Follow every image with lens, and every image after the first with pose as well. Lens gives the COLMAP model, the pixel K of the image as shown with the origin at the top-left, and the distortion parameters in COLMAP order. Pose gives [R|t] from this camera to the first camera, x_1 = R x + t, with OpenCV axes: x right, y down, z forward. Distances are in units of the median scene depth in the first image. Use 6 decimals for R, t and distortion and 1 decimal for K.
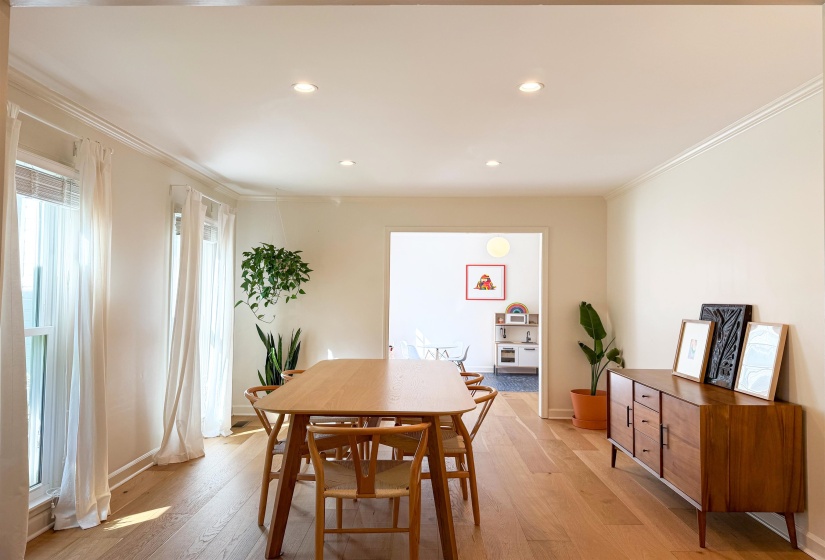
lens RADIAL K [[575.9, 0, 408.2], [0, 575.9, 280.5], [0, 0, 1]] dist [0.095676, -0.139038]
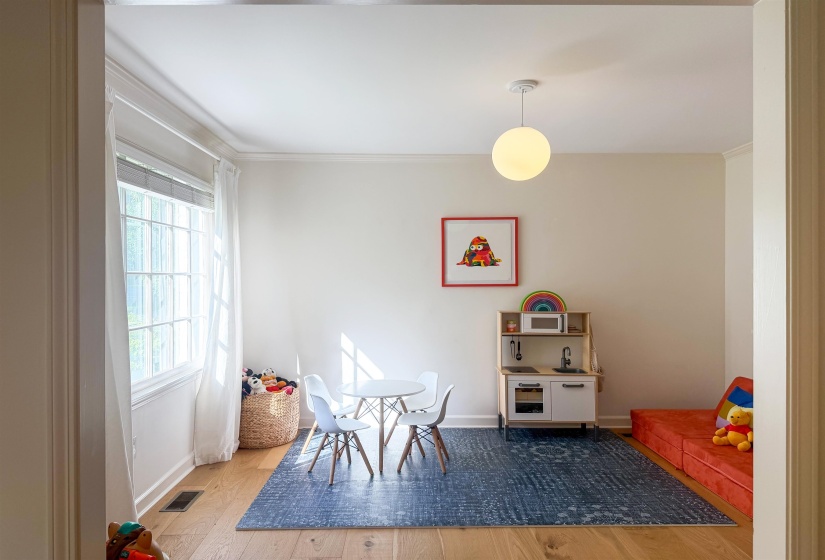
lens RADIAL K [[575.9, 0, 408.2], [0, 575.9, 280.5], [0, 0, 1]] dist [0.095676, -0.139038]
pose [[0.999051, -0.018170, 0.039574, 0.050977], [0.016847, 0.999296, 0.033525, 0.010668], [-0.040156, -0.032826, 0.998654, 0.501495]]
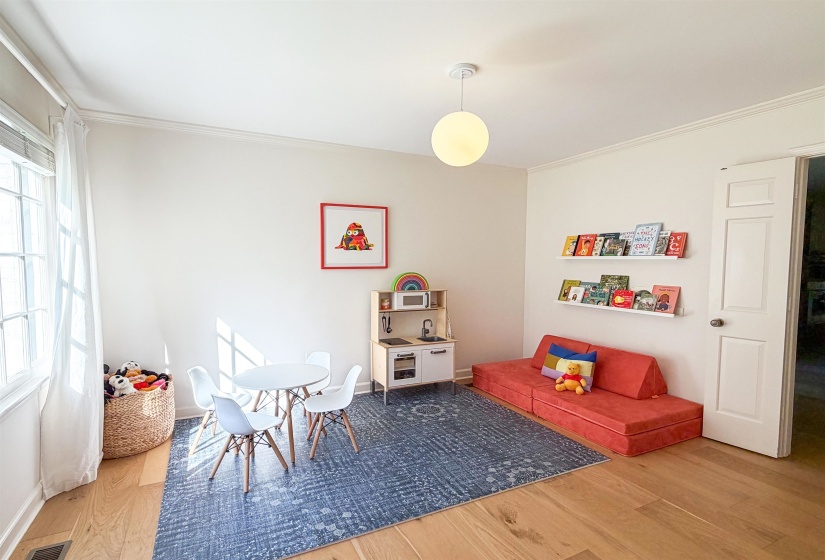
lens RADIAL K [[422.3, 0, 413.5], [0, 422.3, 286.2], [0, 0, 1]] dist [0.000134, 0.002201]
pose [[0.882488, -0.040525, 0.468586, -0.009966], [-0.005519, 0.995320, 0.096472, 0.011158], [-0.470303, -0.087722, 0.878134, 0.623224]]
